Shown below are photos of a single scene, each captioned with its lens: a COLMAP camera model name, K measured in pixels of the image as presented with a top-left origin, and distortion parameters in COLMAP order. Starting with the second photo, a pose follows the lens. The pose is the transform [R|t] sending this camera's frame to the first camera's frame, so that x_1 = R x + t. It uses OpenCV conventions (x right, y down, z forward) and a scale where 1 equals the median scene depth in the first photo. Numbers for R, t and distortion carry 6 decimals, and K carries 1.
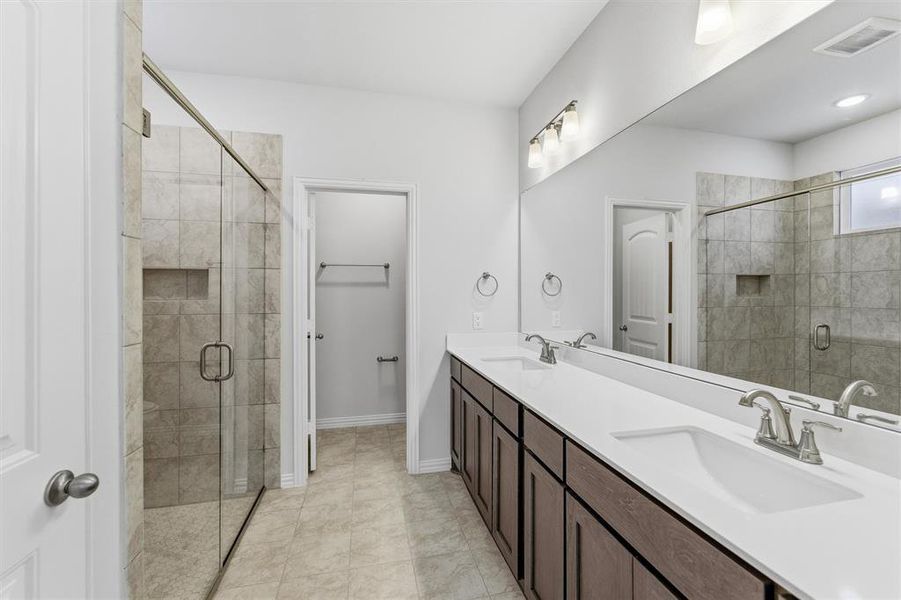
lens RADIAL K [[378.9, 0, 453.5], [0, 378.9, 293.6], [0, 0, 1]] dist [0.000785, -0.000246]
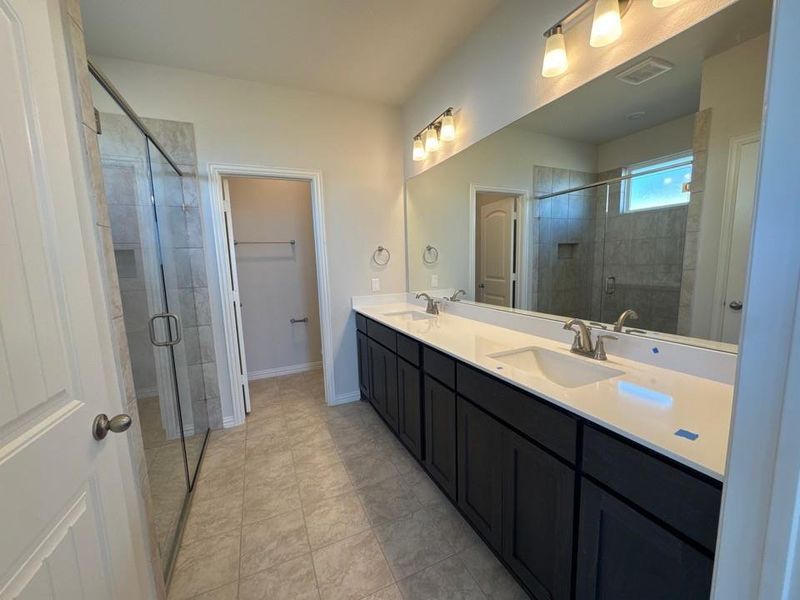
lens RADIAL K [[317.1, 0, 398.1], [0, 317.1, 303.6], [0, 0, 1]] dist [-0.000590, -0.000759]
pose [[0.981743, -0.057048, 0.181458, -0.065418], [0.033207, 0.990719, 0.131808, -0.005202], [-0.187293, -0.123376, 0.974525, -0.061686]]
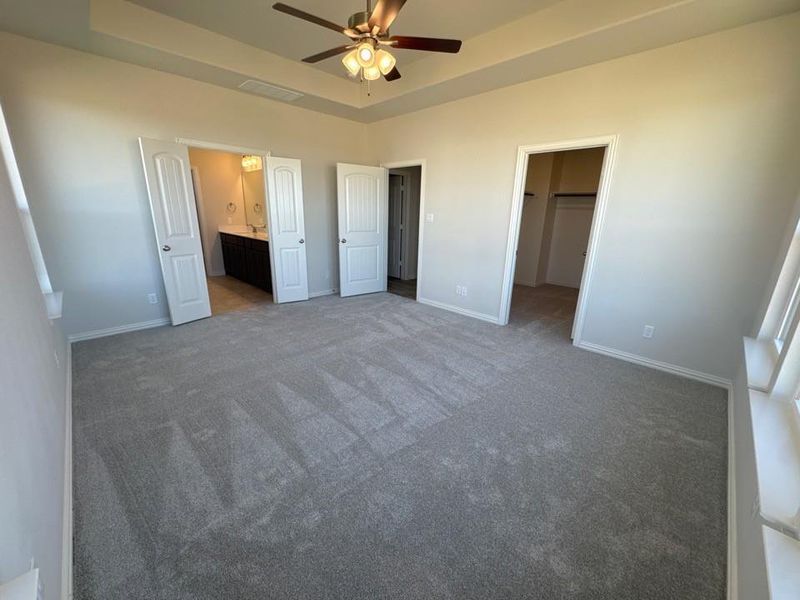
lens RADIAL K [[317.1, 0, 399.3], [0, 317.1, 300.4], [0, 0, 1]] dist [-0.000590, -0.000759]
pose [[0.851327, -0.127292, 0.508959, -0.148166], [-0.017173, 0.962838, 0.269534, -0.017371], [-0.524355, -0.238202, 0.817503, -1.863893]]
